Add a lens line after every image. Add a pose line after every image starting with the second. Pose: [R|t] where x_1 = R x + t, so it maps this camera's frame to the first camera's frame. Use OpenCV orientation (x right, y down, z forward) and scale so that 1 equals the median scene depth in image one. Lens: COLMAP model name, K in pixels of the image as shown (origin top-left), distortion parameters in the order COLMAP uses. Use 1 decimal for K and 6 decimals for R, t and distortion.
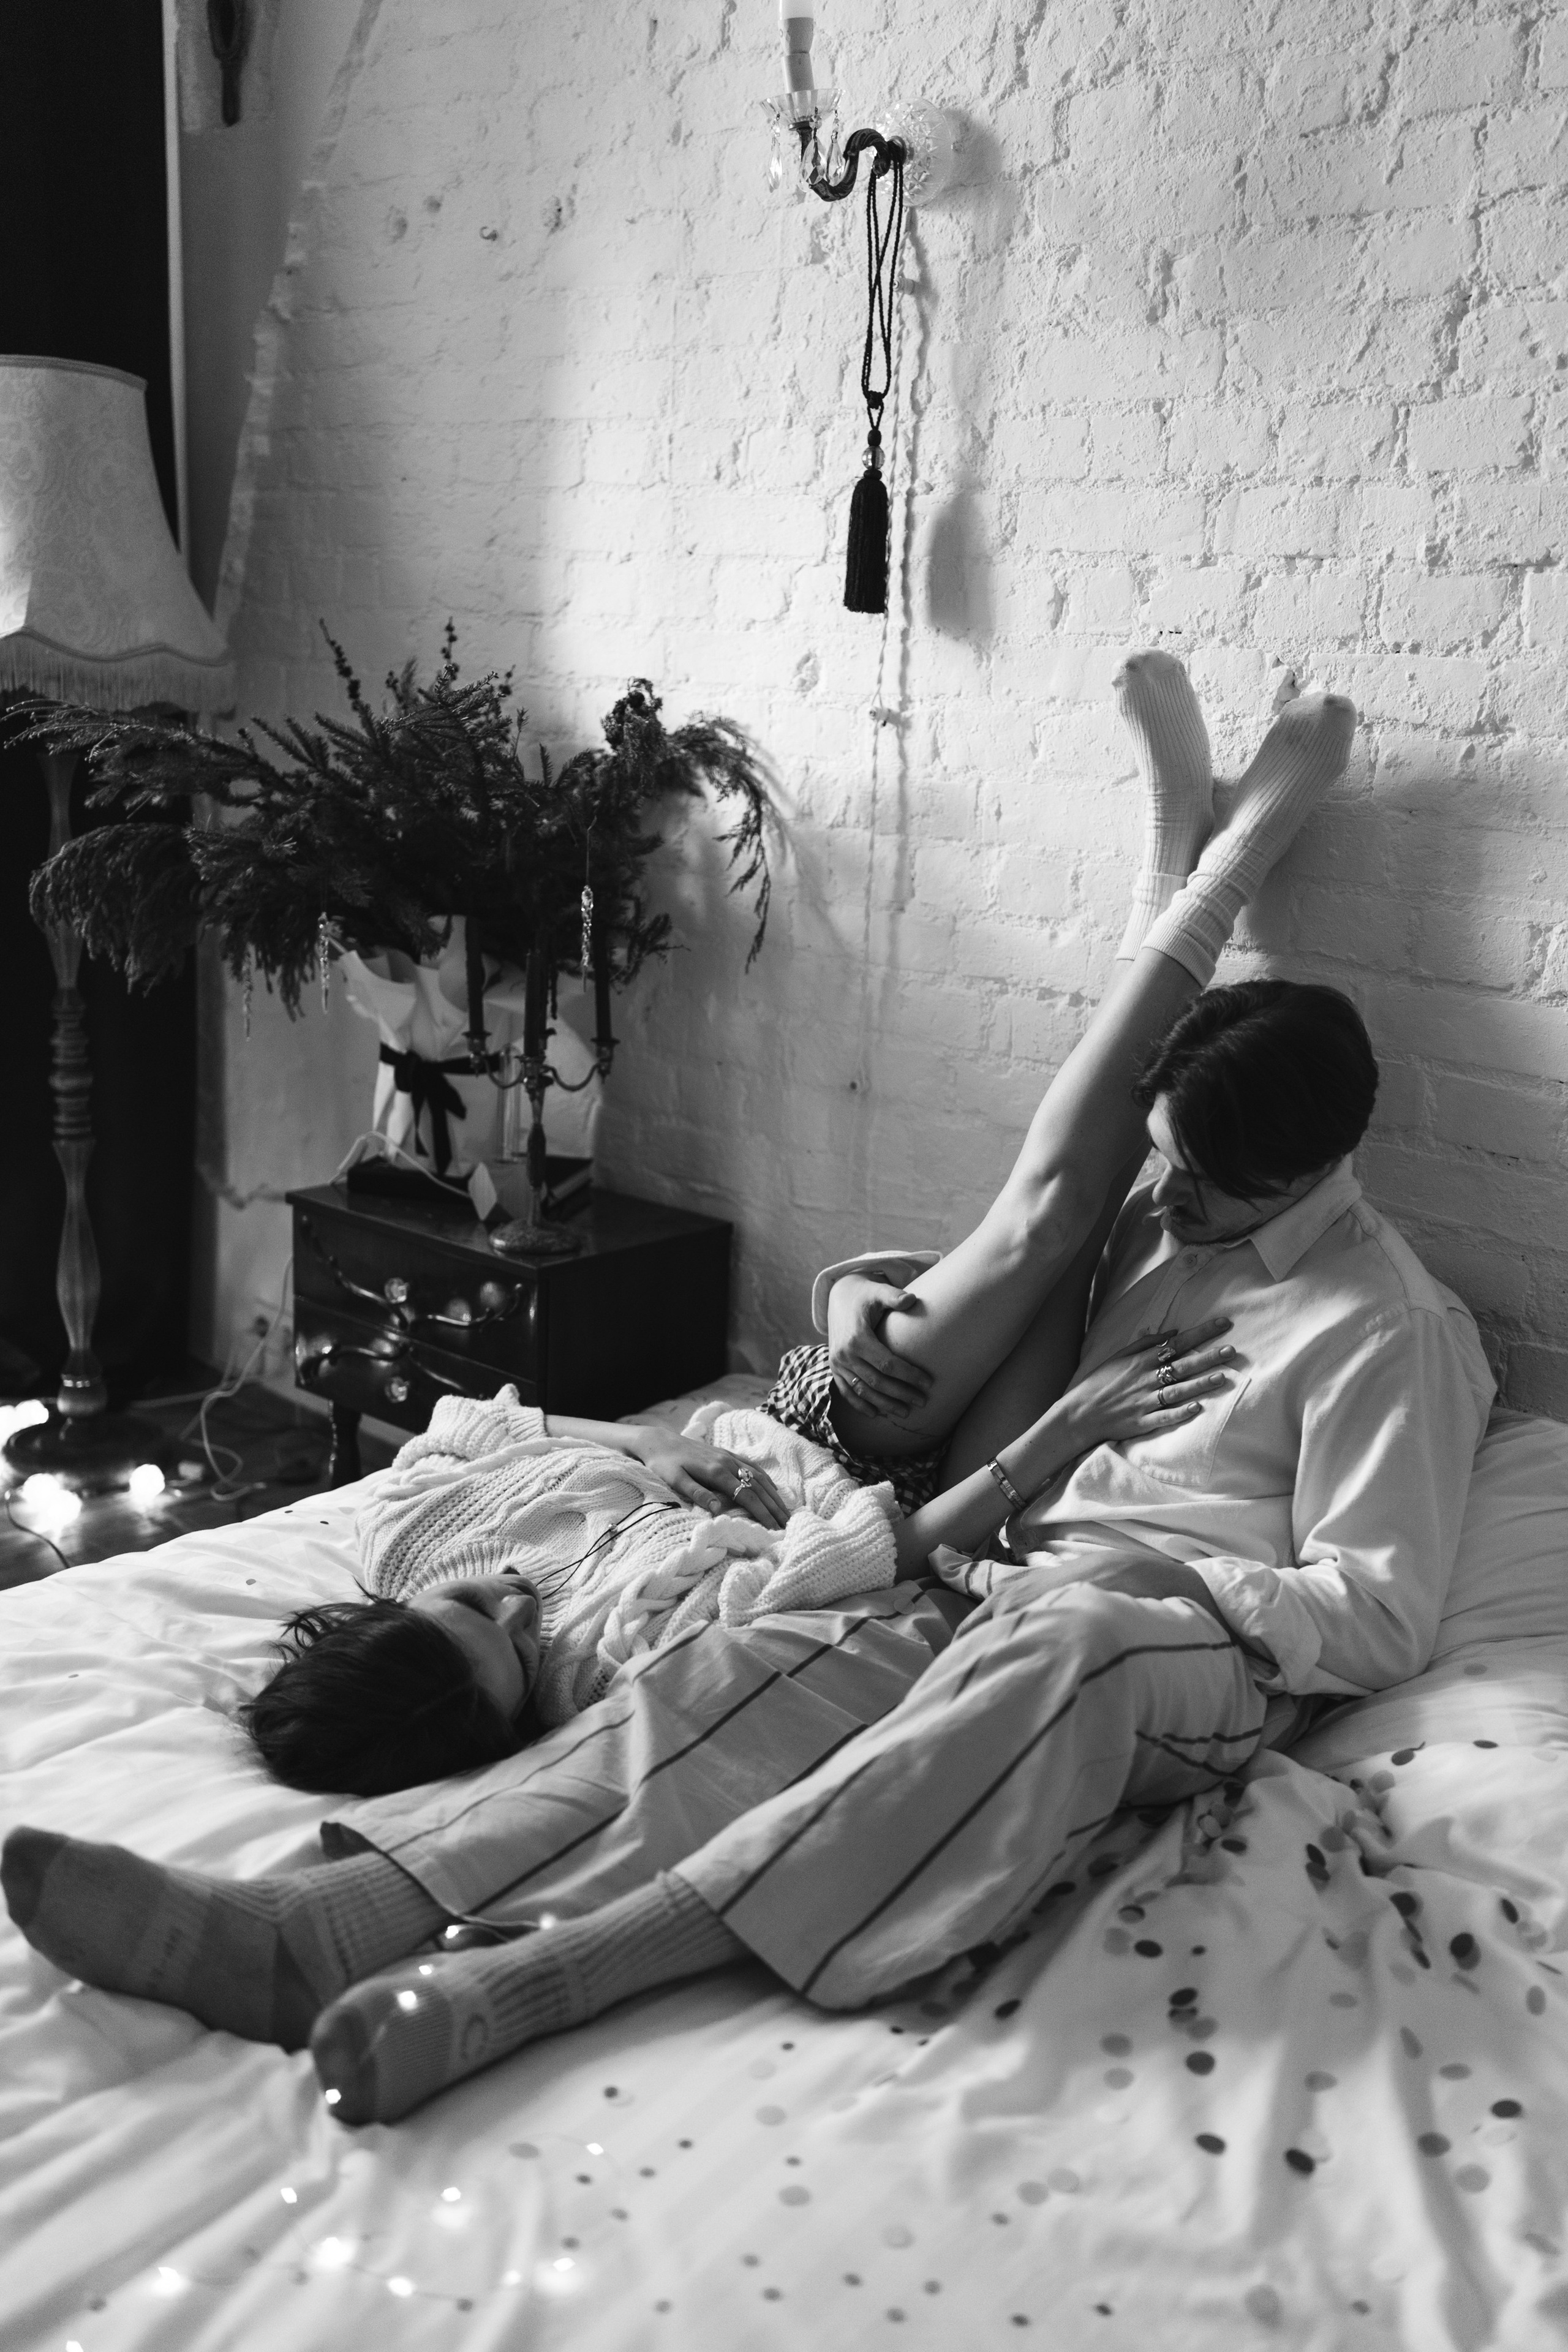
lens RADIAL K [[2195.6, 0, 789.5], [0, 2195.6, 1166.7], [0, 0, 1]] dist [0.007416, -0.027239]
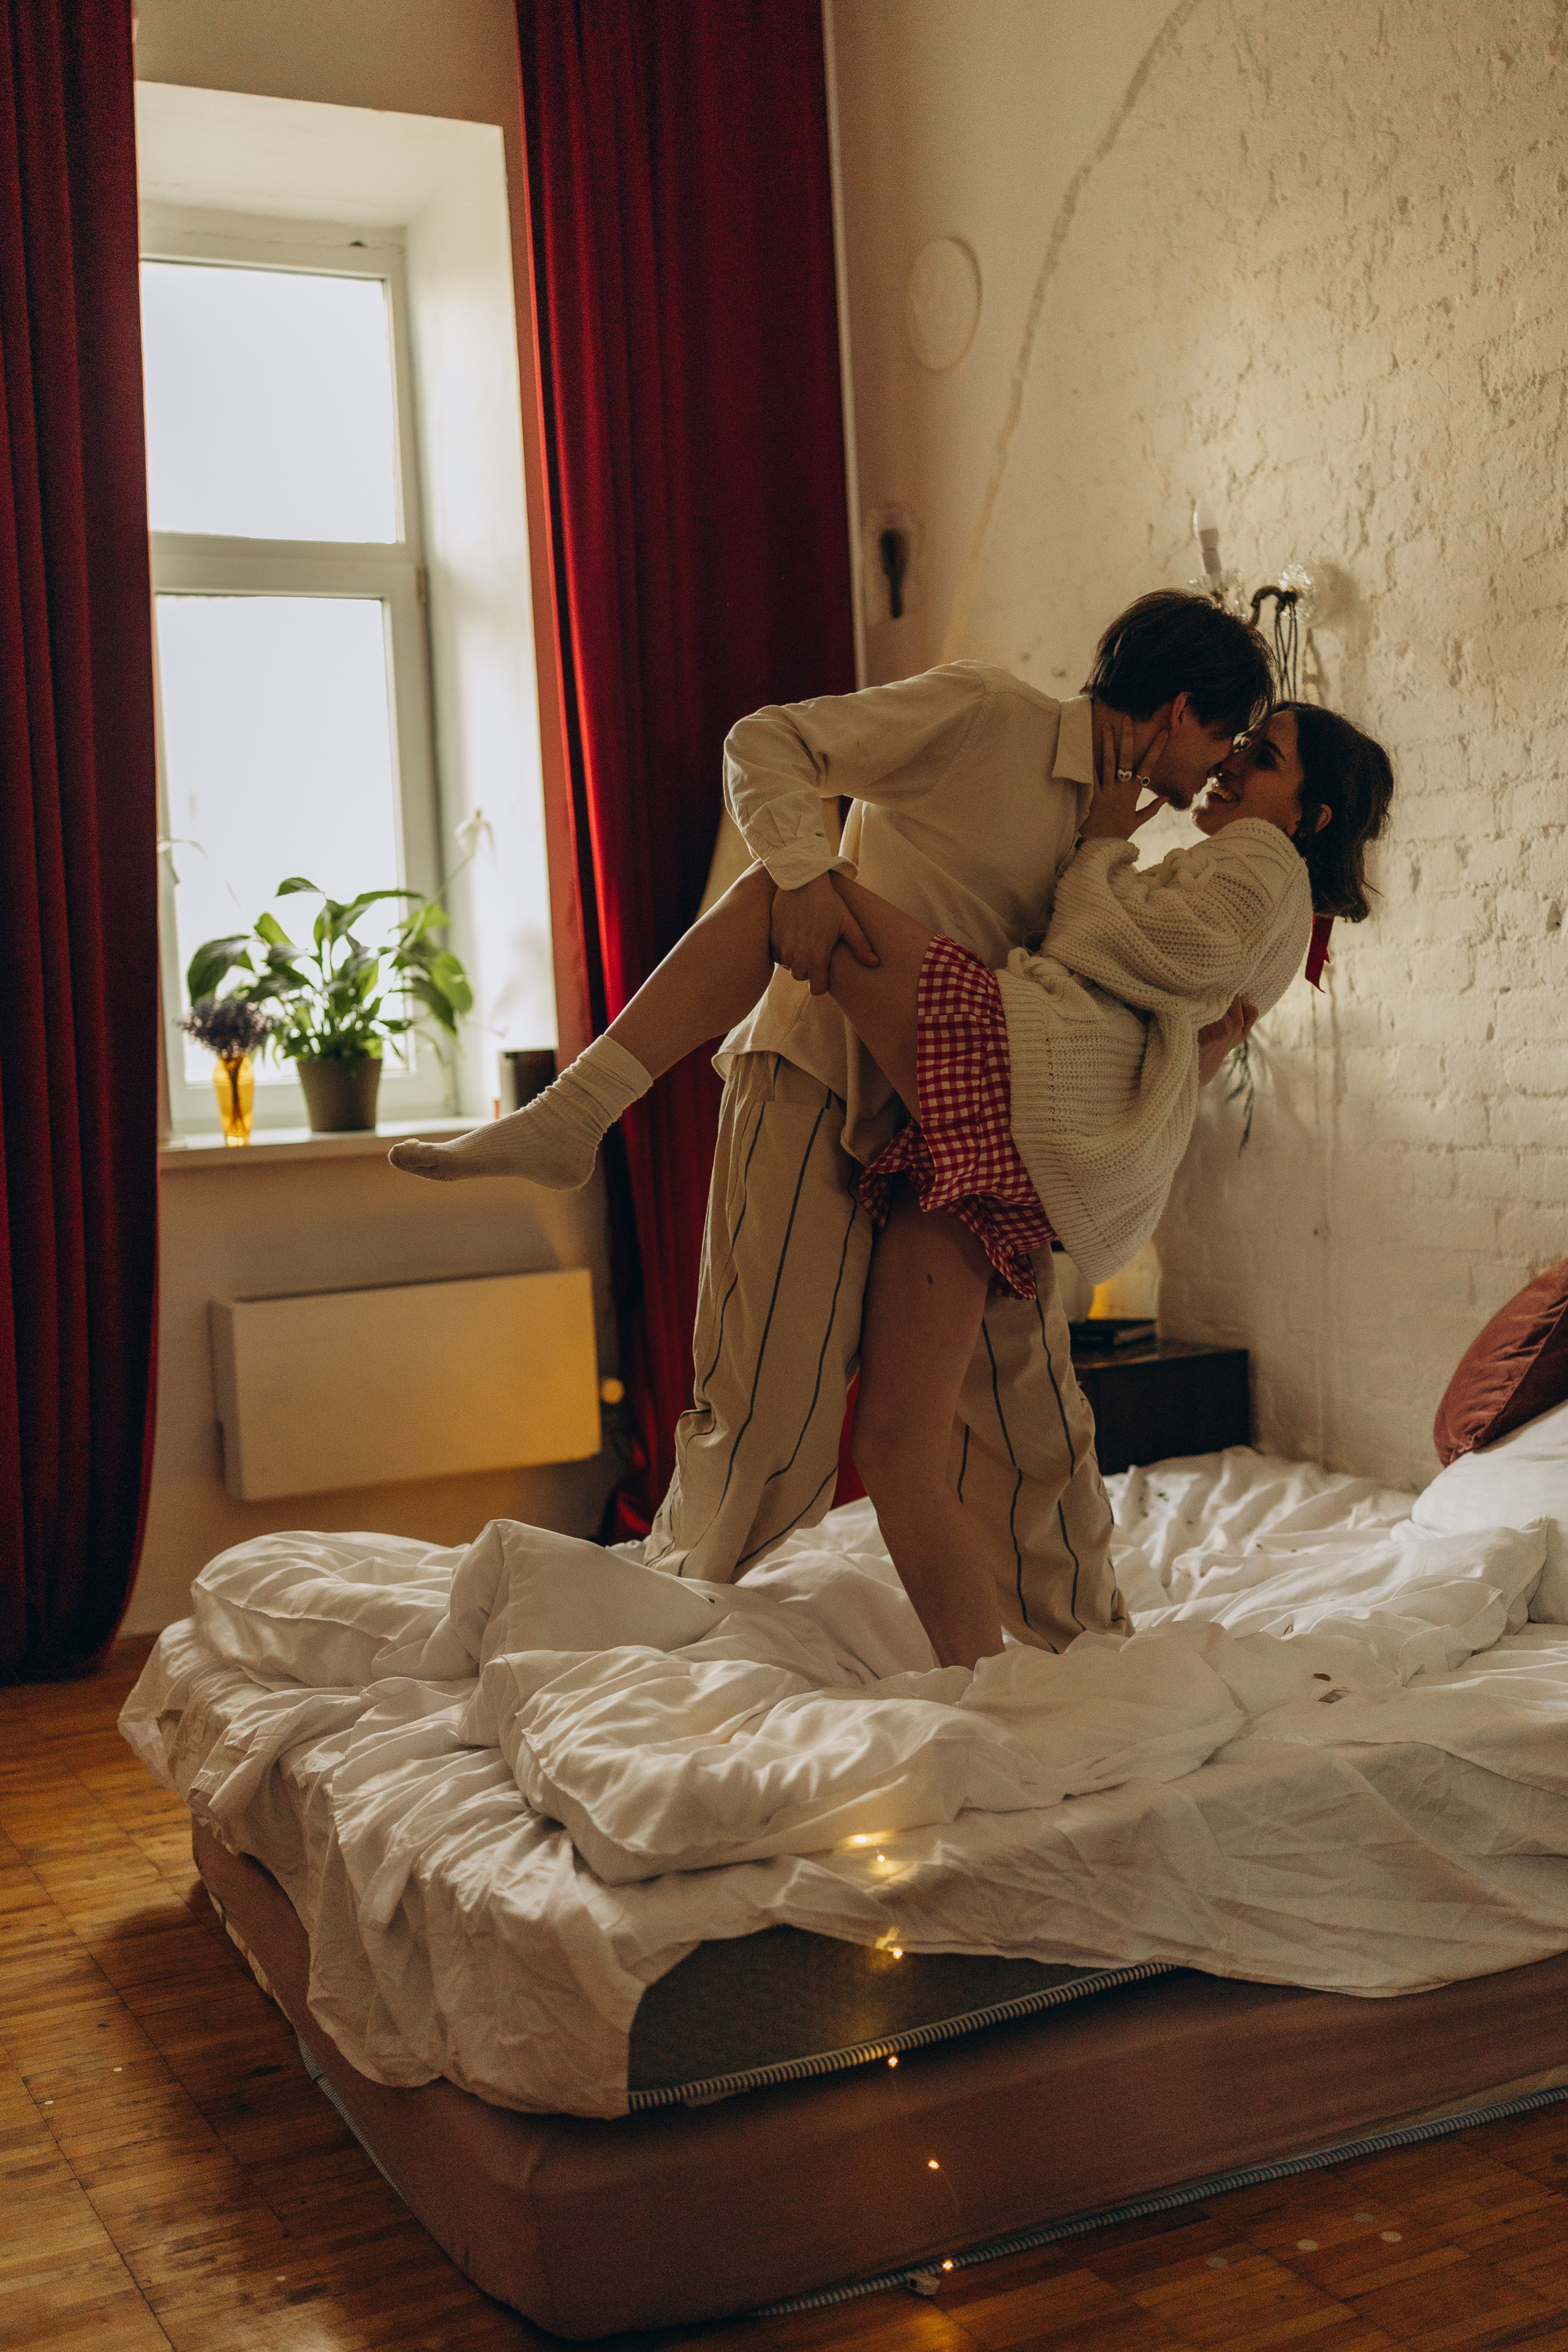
lens RADIAL K [[2531.8, 0, 772.3], [0, 2531.8, 1179.2], [0, 0, 1]] dist [0.006796, -0.024356]
pose [[0.935794, -0.062709, -0.346926, 0.273382], [0.001224, 0.984625, -0.174675, 0.215719], [0.352546, 0.163035, 0.921483, -0.609358]]
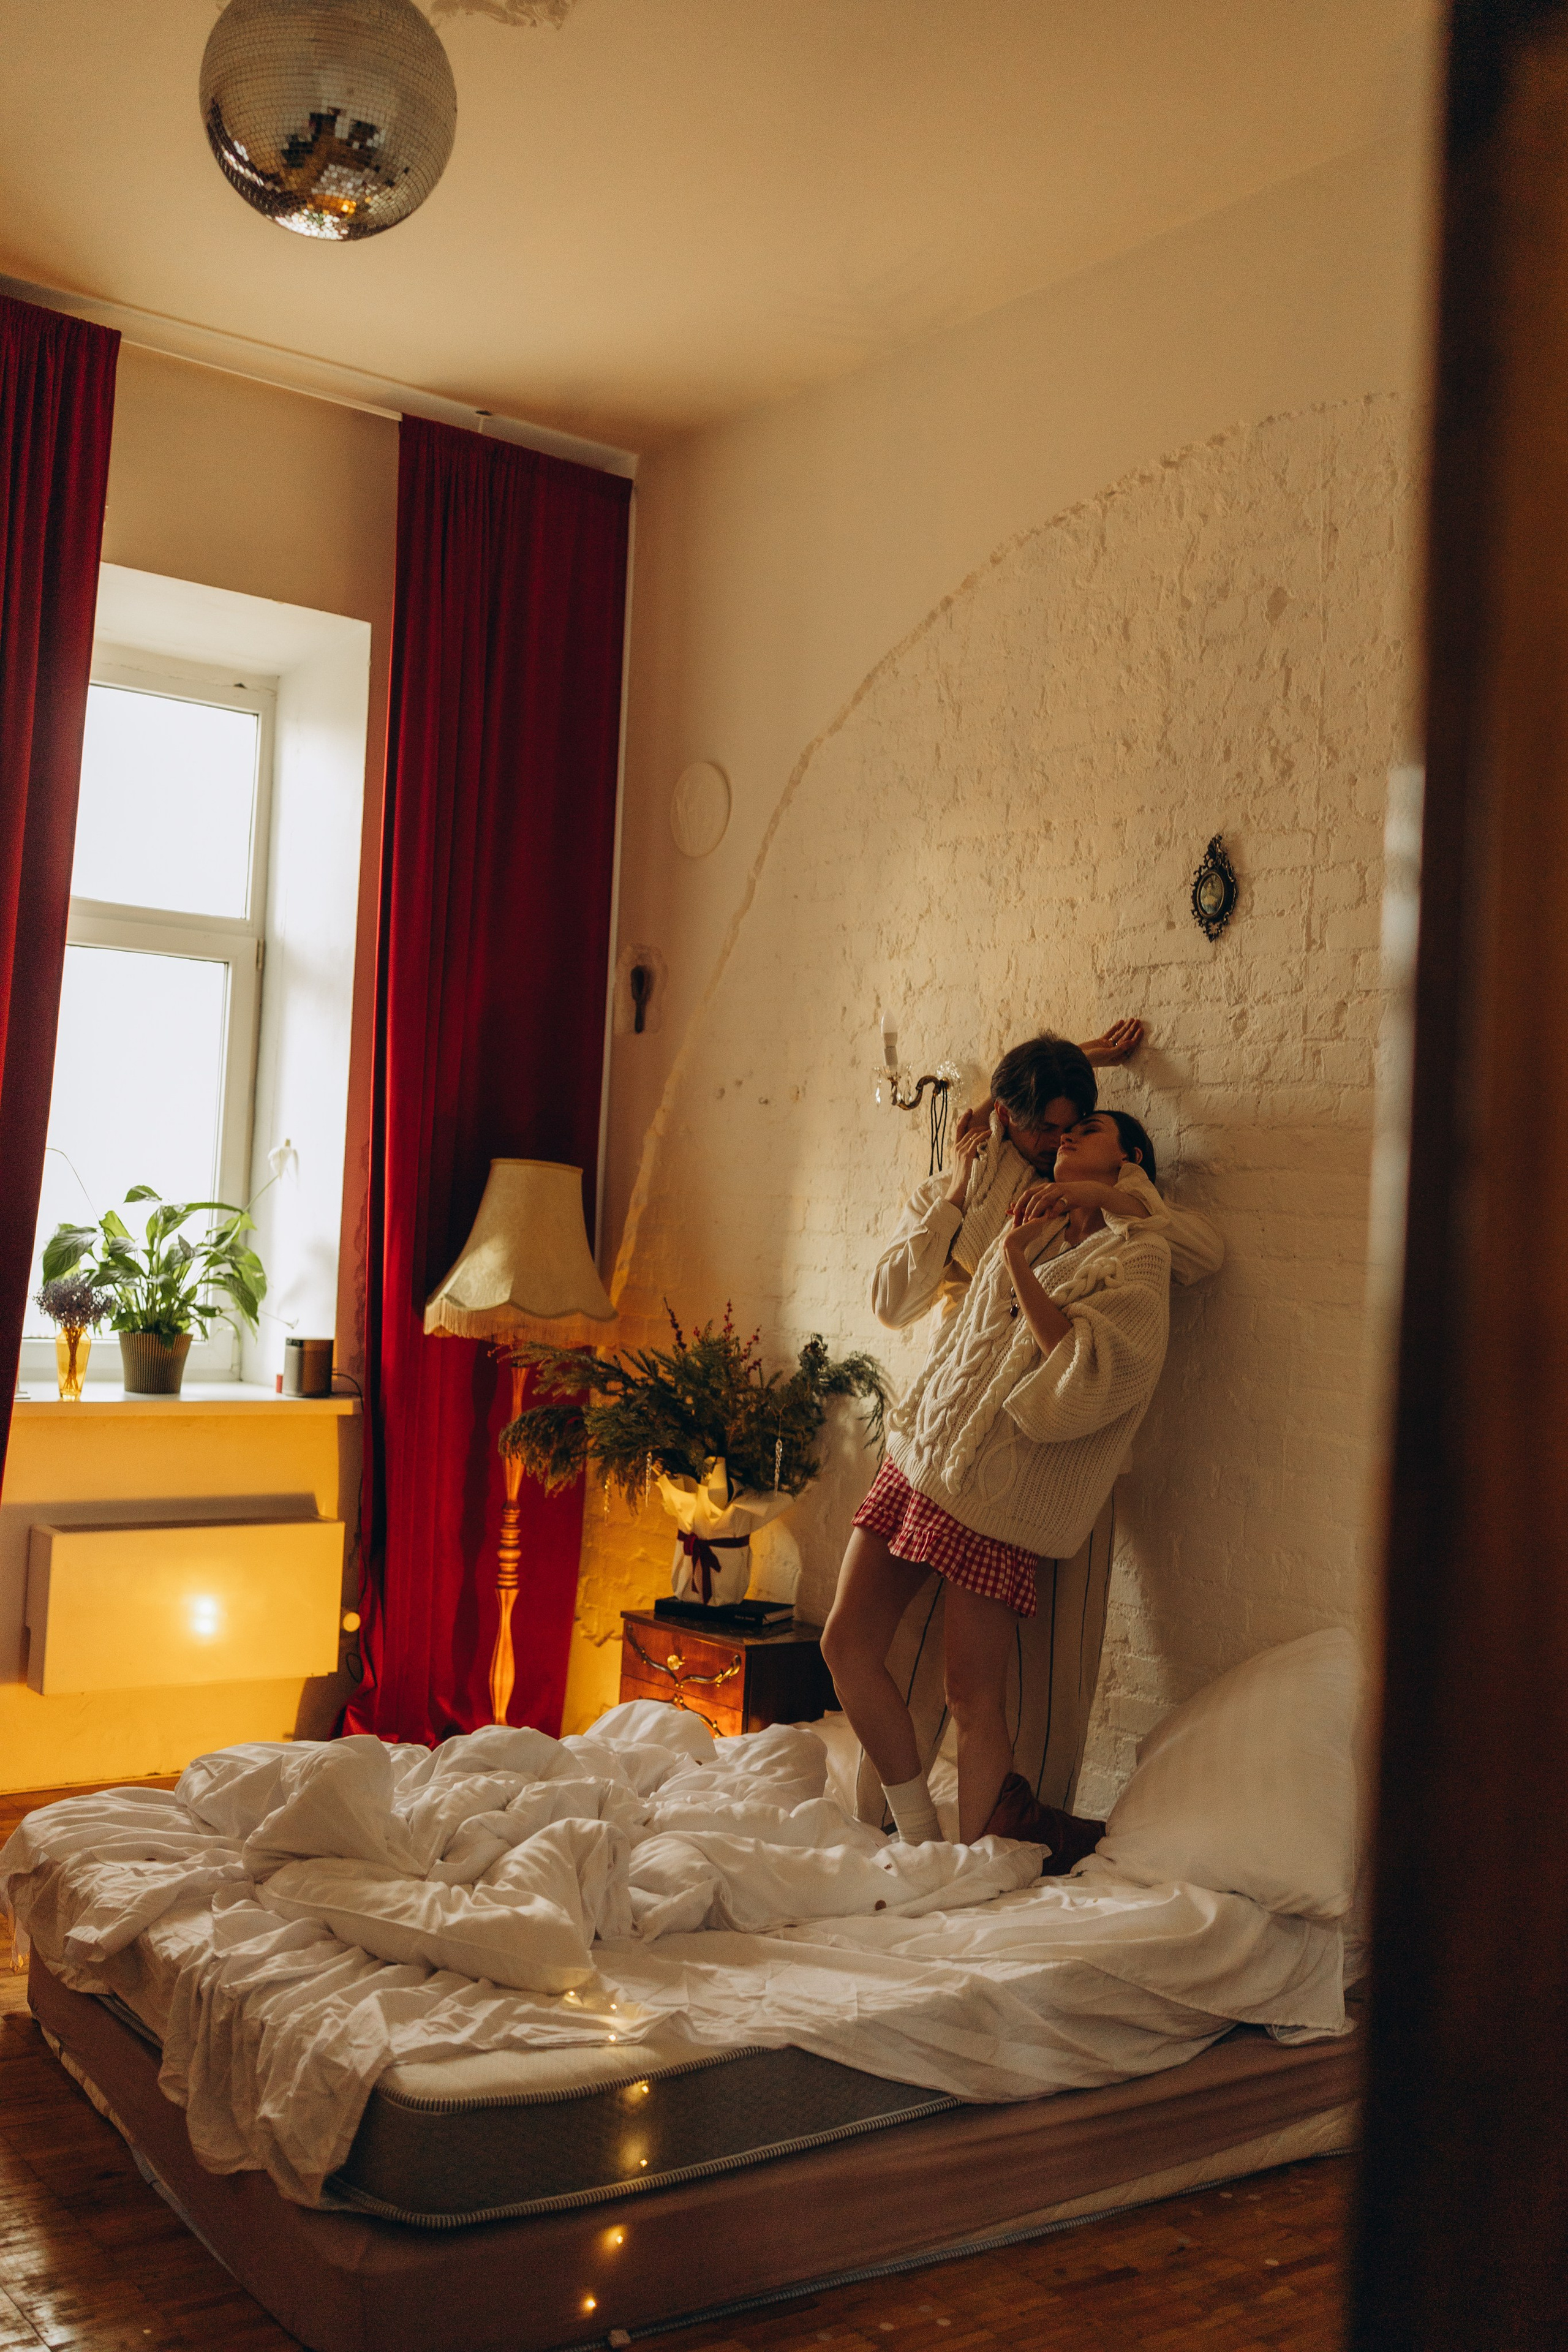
lens RADIAL K [[2250.3, 0, 770.6], [0, 2250.3, 1176.9], [0, 0, 1]] dist [0.011643, -0.035643]
pose [[0.981153, 0.006430, -0.193125, 0.275425], [-0.059225, 0.961351, -0.268880, 0.179392], [0.183932, 0.275250, 0.943613, -0.914812]]
